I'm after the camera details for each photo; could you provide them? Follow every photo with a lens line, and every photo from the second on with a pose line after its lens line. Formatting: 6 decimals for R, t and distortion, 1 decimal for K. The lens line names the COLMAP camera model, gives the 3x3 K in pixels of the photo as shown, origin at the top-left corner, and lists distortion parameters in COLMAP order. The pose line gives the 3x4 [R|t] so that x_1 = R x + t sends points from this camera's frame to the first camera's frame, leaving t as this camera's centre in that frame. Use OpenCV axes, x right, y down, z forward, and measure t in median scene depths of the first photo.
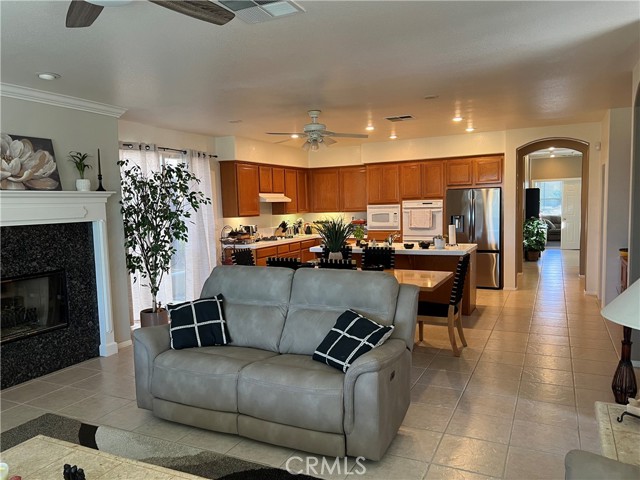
lens RADIAL K [[480.5, 0, 319.0], [0, 480.5, 240.1], [0, 0, 1]] dist [0.063144, -0.065325]
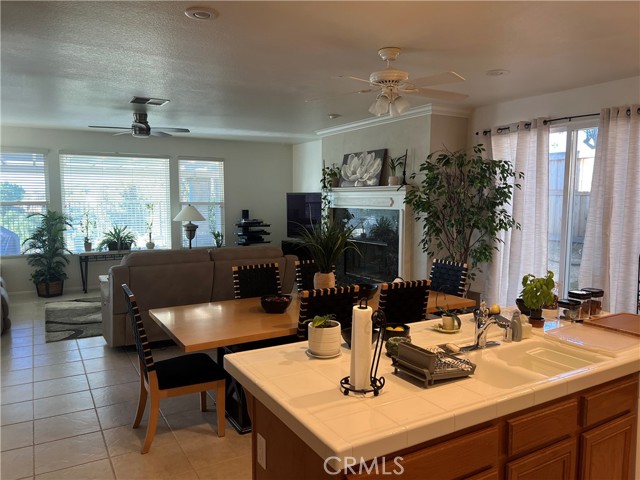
lens RADIAL K [[480.5, 0, 321.1], [0, 480.5, 244.1], [0, 0, 1]] dist [0.063144, -0.065325]
pose [[-0.548345, 0.103836, -0.829781, 0.761897], [-0.056784, 0.985348, 0.160827, -0.159507], [0.834322, 0.135307, -0.534414, 1.718603]]
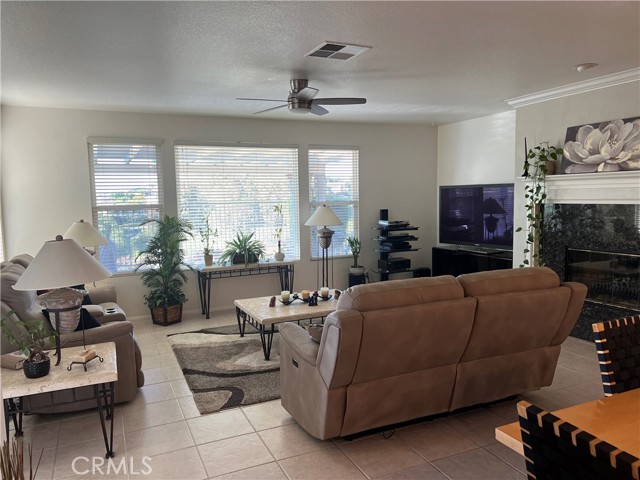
lens RADIAL K [[480.5, 0, 315.7], [0, 480.5, 239.7], [0, 0, 1]] dist [0.063144, -0.065325]
pose [[-0.636458, 0.108558, -0.763634, 0.624051], [-0.025183, 0.986594, 0.161242, -0.108579], [0.770900, 0.121854, -0.625191, 1.158095]]
